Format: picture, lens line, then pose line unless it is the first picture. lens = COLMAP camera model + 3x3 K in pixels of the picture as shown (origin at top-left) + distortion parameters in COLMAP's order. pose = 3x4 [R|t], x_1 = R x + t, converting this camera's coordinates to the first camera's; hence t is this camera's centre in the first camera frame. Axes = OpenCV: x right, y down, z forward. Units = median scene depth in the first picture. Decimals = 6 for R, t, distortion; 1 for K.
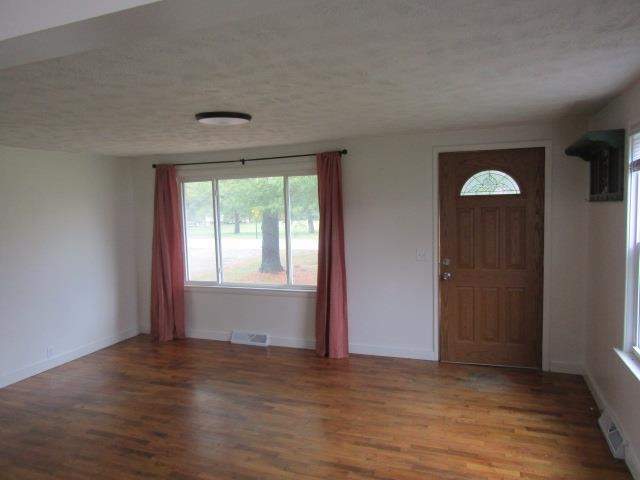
lens RADIAL K [[453.7, 0, 320.0], [0, 453.7, 240.0], [0, 0, 1]] dist [-0.005249, -0.002929]
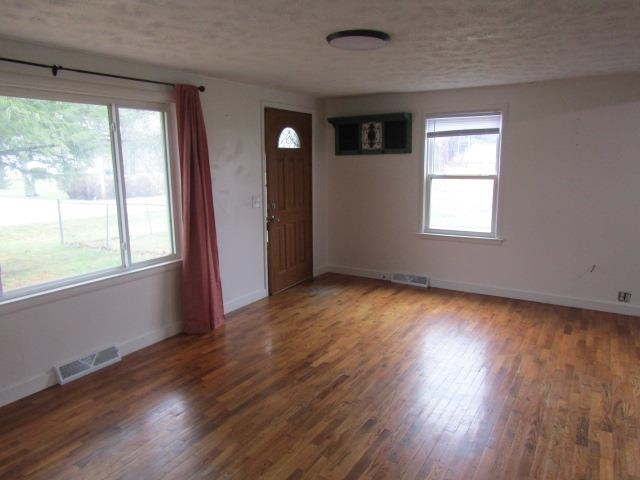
lens RADIAL K [[453.7, 0, 320.0], [0, 453.7, 240.0], [0, 0, 1]] dist [-0.005249, -0.002929]
pose [[0.190102, -0.145150, 0.970975, -0.847369], [0.083888, 0.987795, 0.131240, -0.007375], [-0.978174, 0.056504, 0.199958, 0.691279]]
